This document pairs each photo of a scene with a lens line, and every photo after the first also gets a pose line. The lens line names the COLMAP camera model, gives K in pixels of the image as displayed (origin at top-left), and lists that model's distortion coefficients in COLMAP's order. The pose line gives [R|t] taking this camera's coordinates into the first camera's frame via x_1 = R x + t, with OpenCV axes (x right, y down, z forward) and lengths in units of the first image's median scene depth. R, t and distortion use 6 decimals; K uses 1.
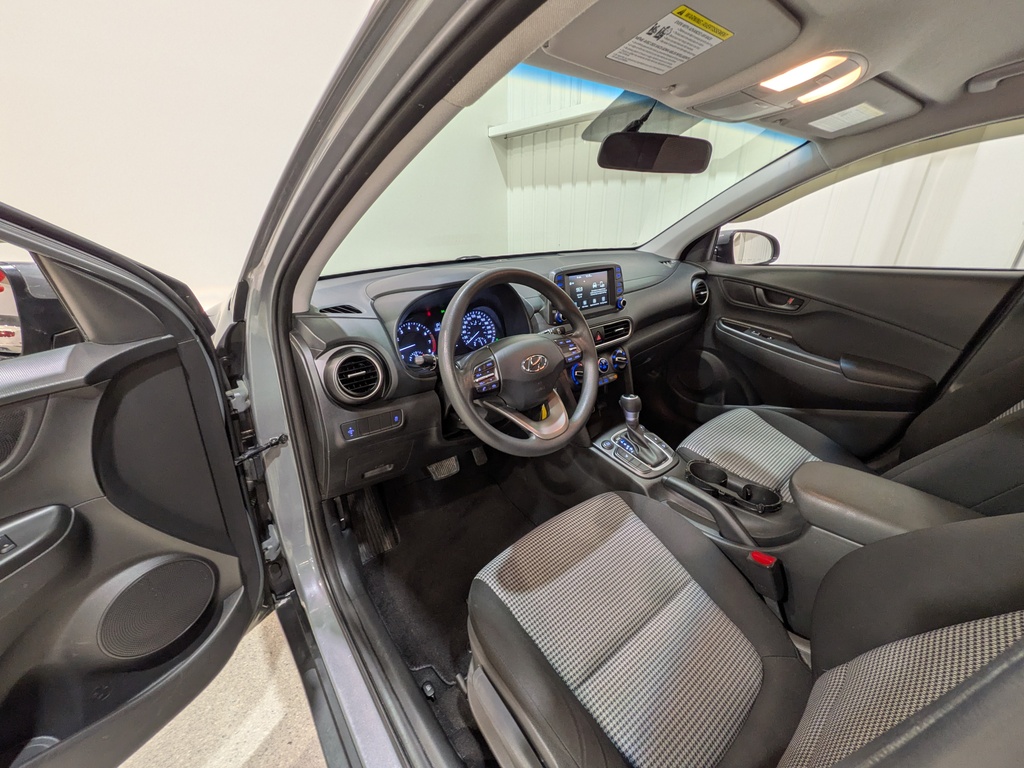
lens RADIAL K [[403.8, 0, 520.4], [0, 403.8, 380.9], [0, 0, 1]] dist [-0.006340, -0.000382]
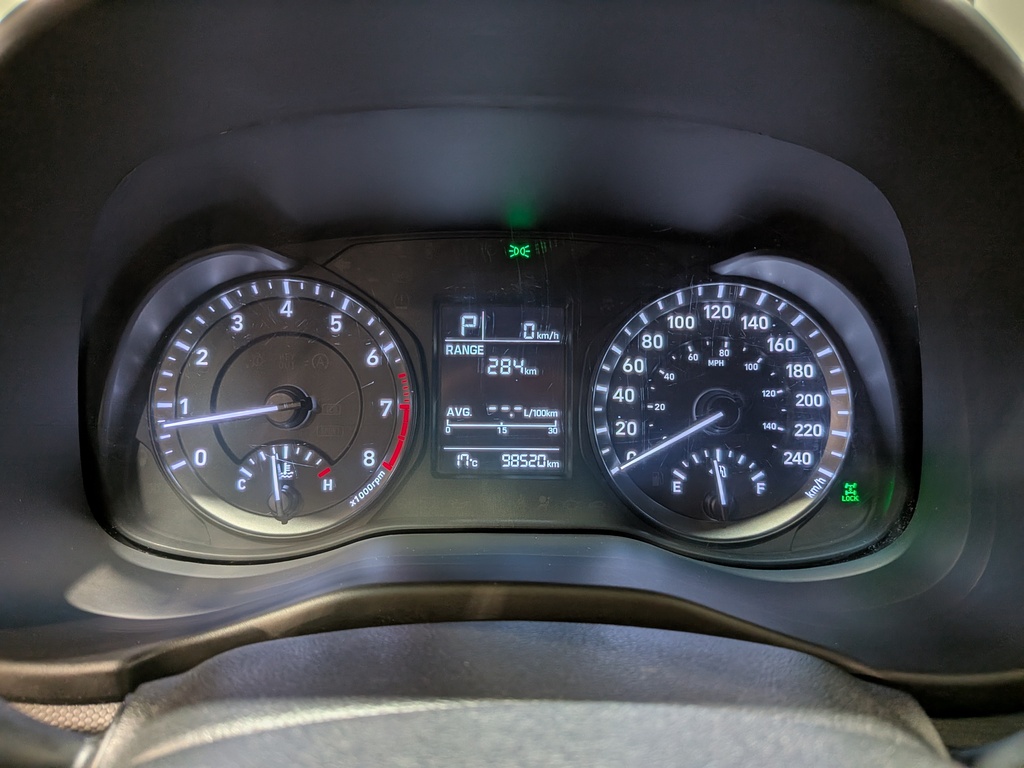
lens RADIAL K [[745.6, 0, 492.9], [0, 745.6, 343.5], [0, 0, 1]] dist [0.044491, -0.083818]
pose [[0.763583, 0.211175, -0.610202, 0.000004], [-0.256676, 0.966407, 0.013254, -0.126341], [0.592503, 0.146504, 0.792135, 0.696822]]
